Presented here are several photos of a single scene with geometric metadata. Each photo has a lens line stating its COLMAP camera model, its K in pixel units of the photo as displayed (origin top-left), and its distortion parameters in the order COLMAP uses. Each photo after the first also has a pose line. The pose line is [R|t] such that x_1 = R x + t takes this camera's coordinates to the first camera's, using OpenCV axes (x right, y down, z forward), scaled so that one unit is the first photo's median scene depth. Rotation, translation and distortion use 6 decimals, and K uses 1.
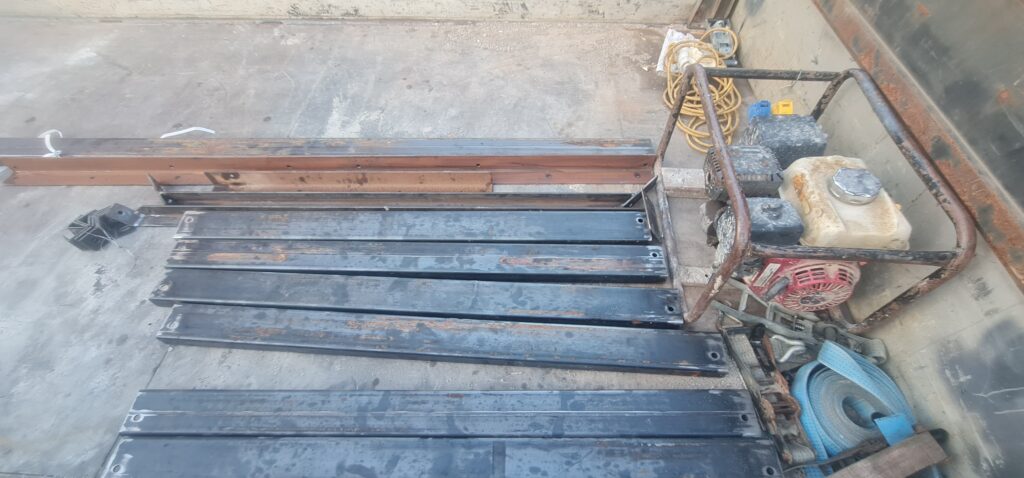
lens RADIAL K [[421.1, 0, 515.9], [0, 421.1, 240.3], [0, 0, 1]] dist [-0.012402, 0.005229]
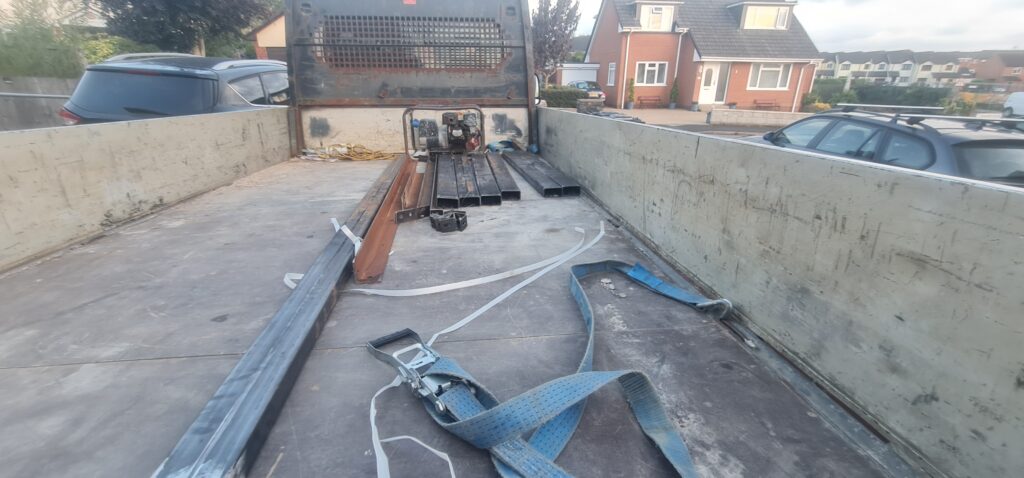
lens RADIAL K [[421.1, 0, 515.9], [0, 421.1, 240.3], [0, 0, 1]] dist [-0.012402, 0.005229]
pose [[-0.182816, -0.307813, 0.933718, -2.337668], [0.800758, 0.504396, 0.323065, -0.259187], [-0.570408, 0.806744, 0.154272, 0.747252]]
